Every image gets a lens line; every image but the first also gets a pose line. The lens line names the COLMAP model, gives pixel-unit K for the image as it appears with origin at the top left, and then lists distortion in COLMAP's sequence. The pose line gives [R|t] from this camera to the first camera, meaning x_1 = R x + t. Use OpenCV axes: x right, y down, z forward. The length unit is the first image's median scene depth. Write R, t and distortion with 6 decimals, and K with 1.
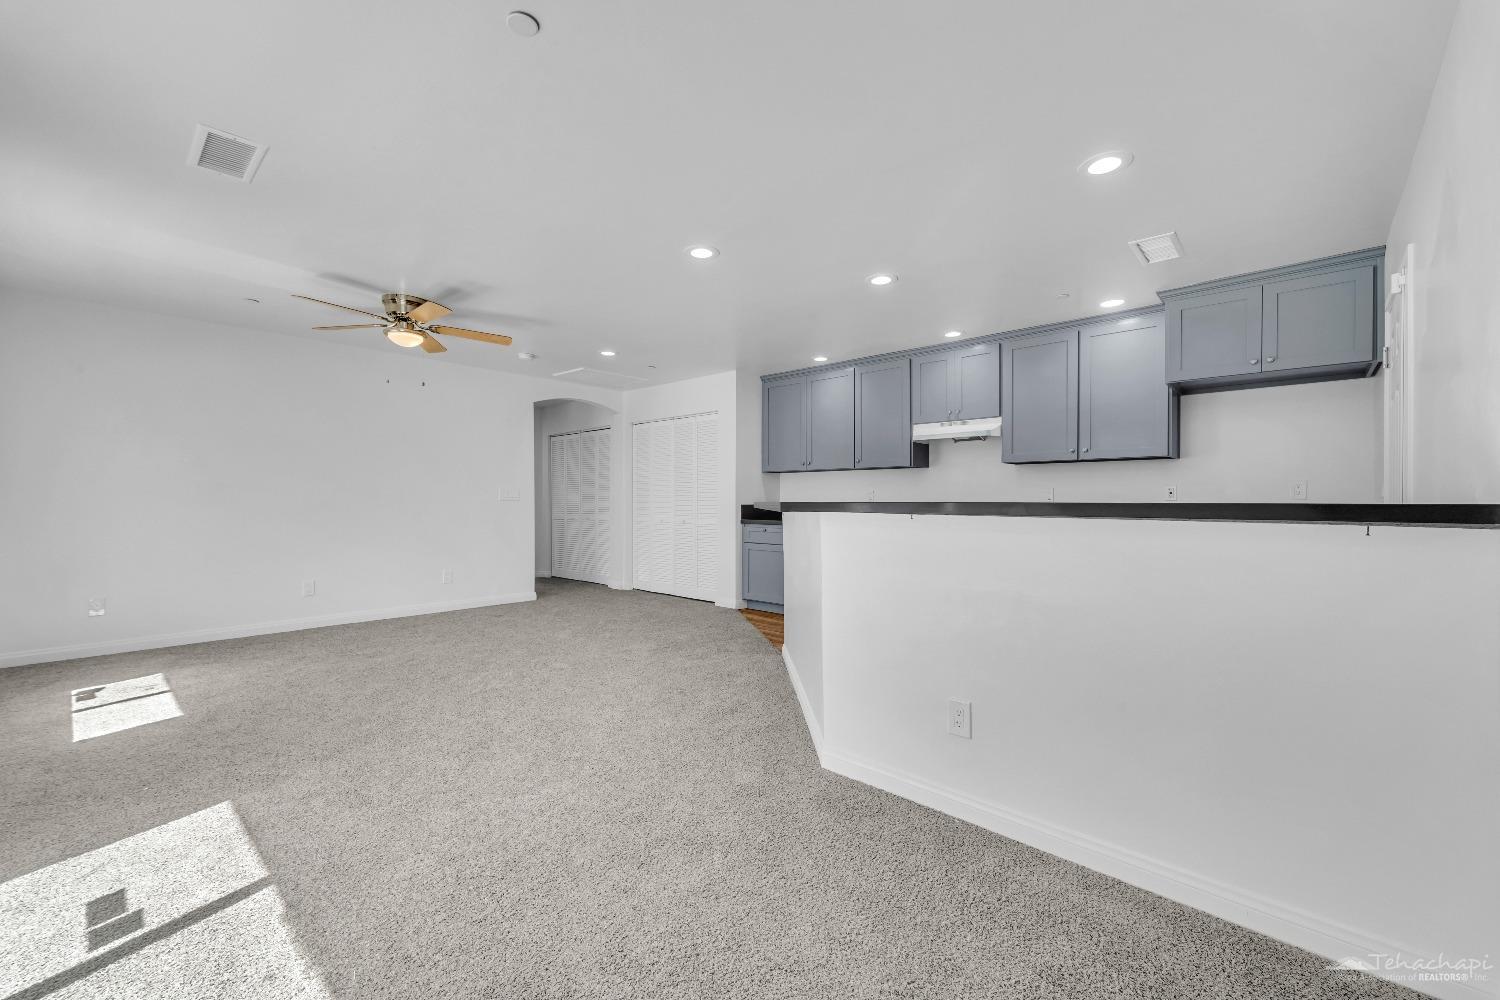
lens RADIAL K [[593.8, 0, 767.3], [0, 593.8, 505.2], [0, 0, 1]] dist [0.002188, 0.000056]
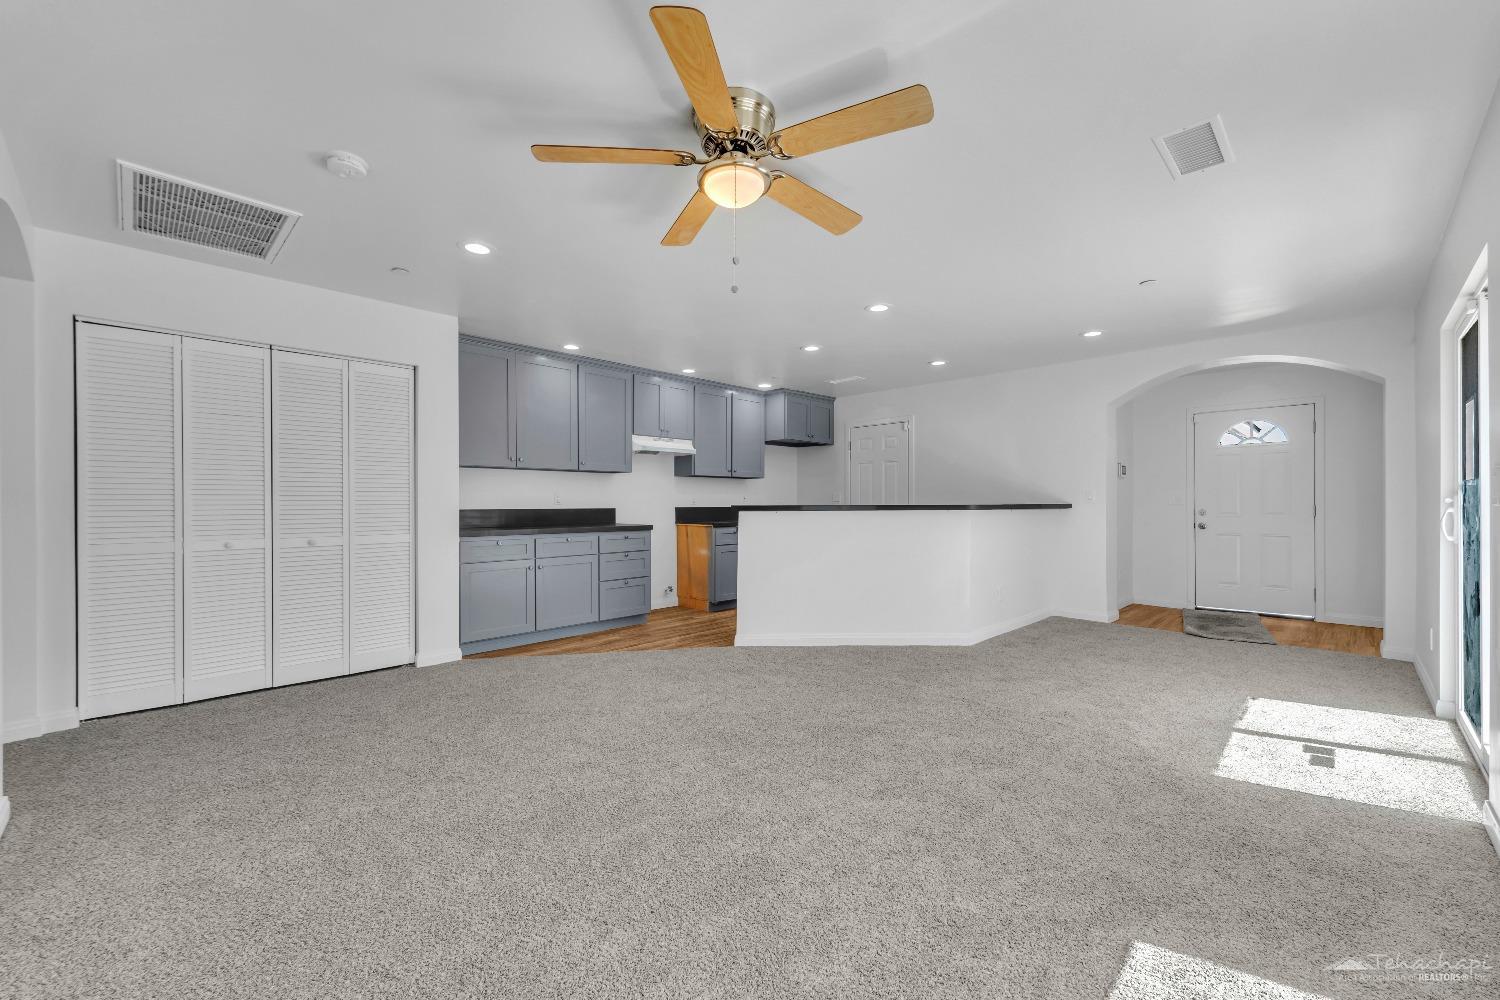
lens RADIAL K [[603.3, 0, 747.3], [0, 603.3, 502.8], [0, 0, 1]] dist [0.053939, -0.019925]
pose [[0.039030, 0.001687, 0.999237, -0.928998], [0.007593, 0.999969, -0.001985, -0.006115], [-0.999209, 0.007664, 0.039016, 0.807241]]
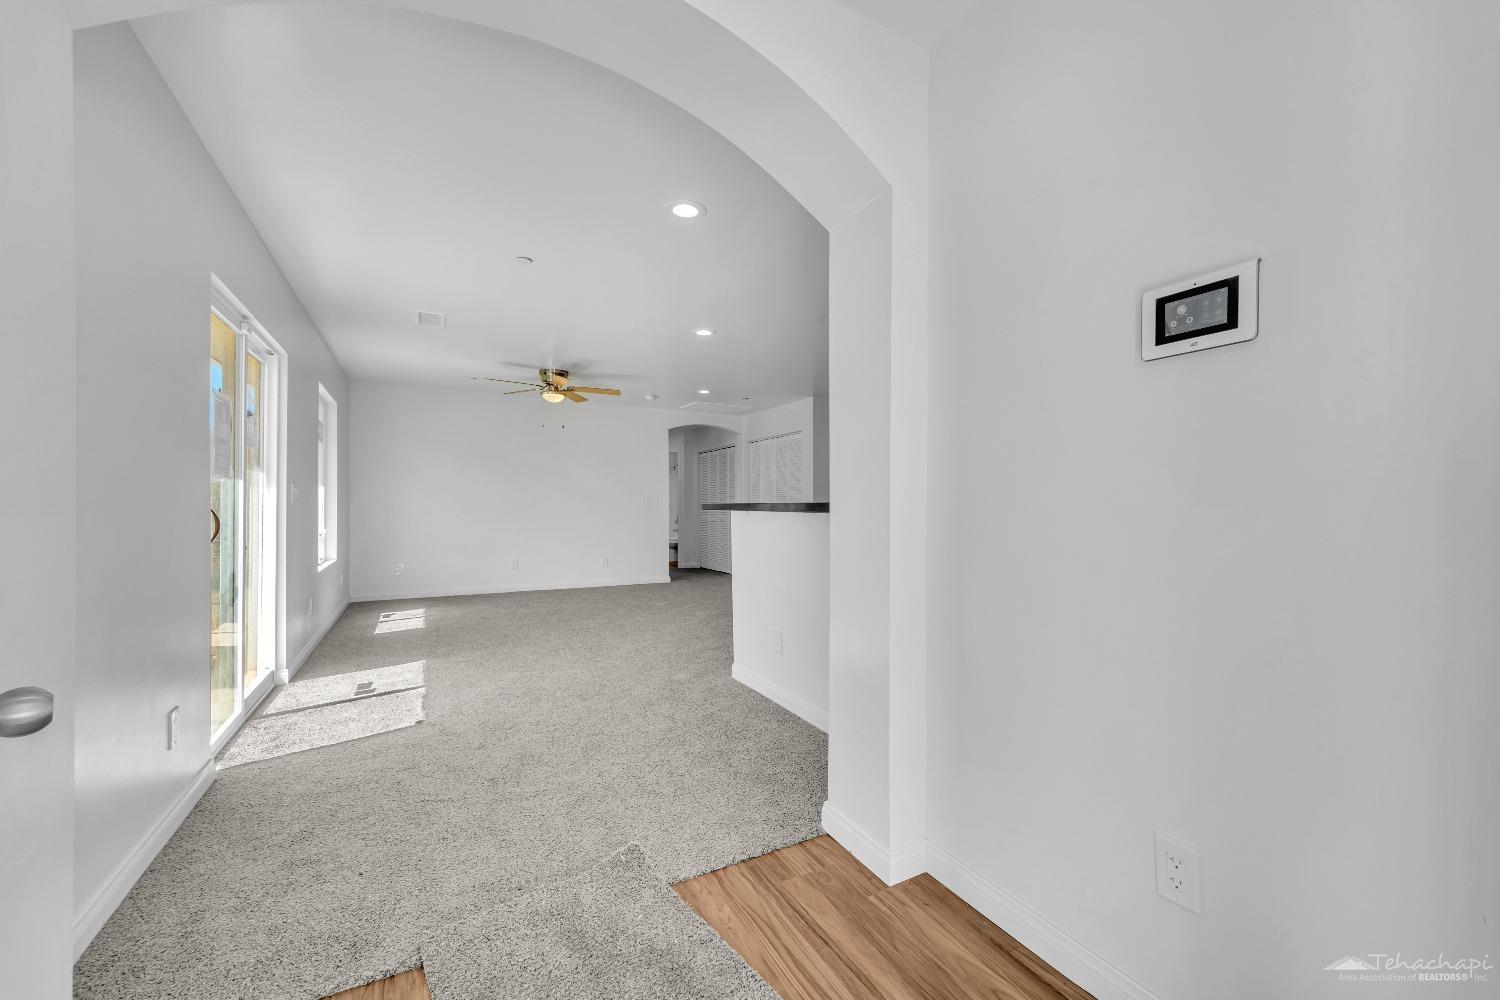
lens RADIAL K [[545.0, 0, 750.0], [0, 545.0, 500.0], [0, 0, 1]] dist [0.000834, 0.000042]
pose [[0.953456, -0.003380, -0.301514, 0.286776], [-0.002122, 0.999837, -0.017917, 0.005217], [0.301525, 0.017723, 0.953293, -0.168767]]
